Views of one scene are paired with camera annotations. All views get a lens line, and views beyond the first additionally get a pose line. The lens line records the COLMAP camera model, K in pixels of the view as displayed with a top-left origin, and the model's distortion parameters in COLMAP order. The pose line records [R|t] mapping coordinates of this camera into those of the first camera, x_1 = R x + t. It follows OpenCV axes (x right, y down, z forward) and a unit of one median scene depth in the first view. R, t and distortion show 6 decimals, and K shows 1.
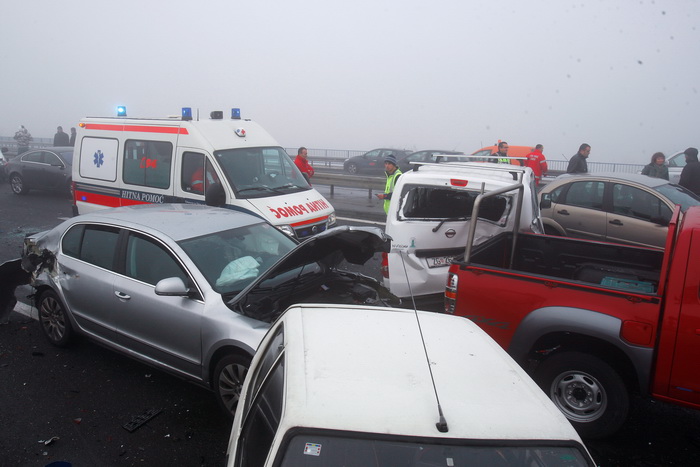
lens RADIAL K [[575.2, 0, 344.3], [0, 575.2, 231.2], [0, 0, 1]] dist [-0.034360, 0.019060]
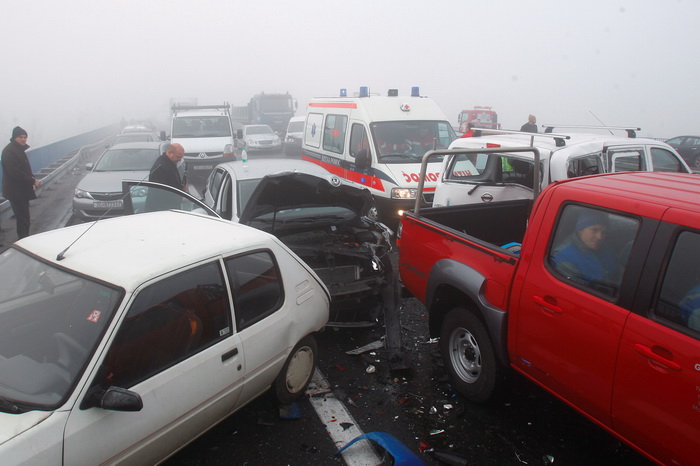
lens RADIAL K [[552.0, 0, 332.4], [0, 552.0, 219.8], [0, 0, 1]] dist [-0.071872, 0.016513]
pose [[0.810427, 0.101582, -0.576965, 0.378400], [-0.098132, 0.994476, 0.037250, 0.023646], [0.577562, 0.026430, 0.815919, 0.044127]]
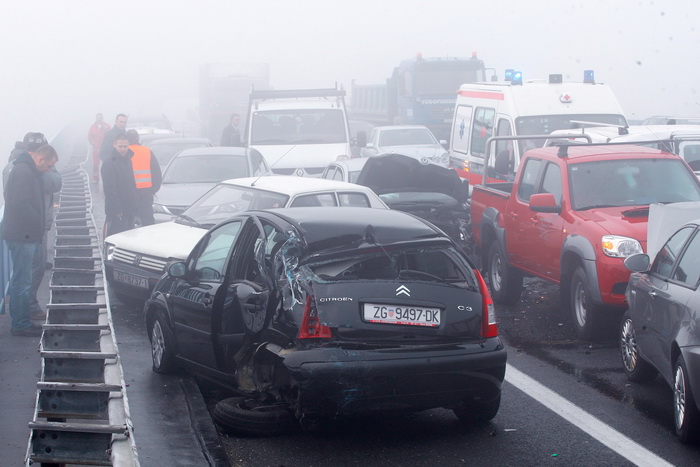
lens RADIAL K [[1859.4, 0, 348.6], [0, 1859.4, 235.1], [0, 0, 1]] dist [-0.392757, 0.000000]
pose [[0.690850, 0.036234, -0.722090, 1.775889], [-0.113053, 0.991872, -0.058391, 0.259357], [0.714105, 0.121974, 0.689330, -1.258855]]
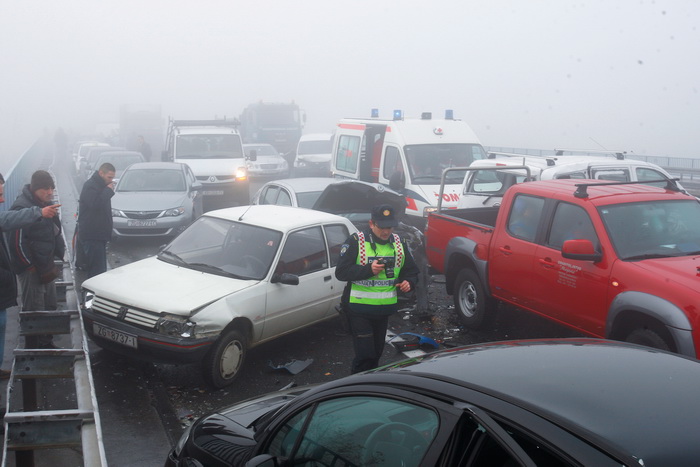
lens RADIAL K [[859.0, 0, 348.6], [0, 859.0, 230.0], [0, 0, 1]] dist [-0.013380, 0.000000]
pose [[0.815135, 0.067415, -0.575335, 0.733386], [-0.105607, 0.993855, -0.033169, 0.110768], [0.569563, 0.087797, 0.817245, -0.534479]]
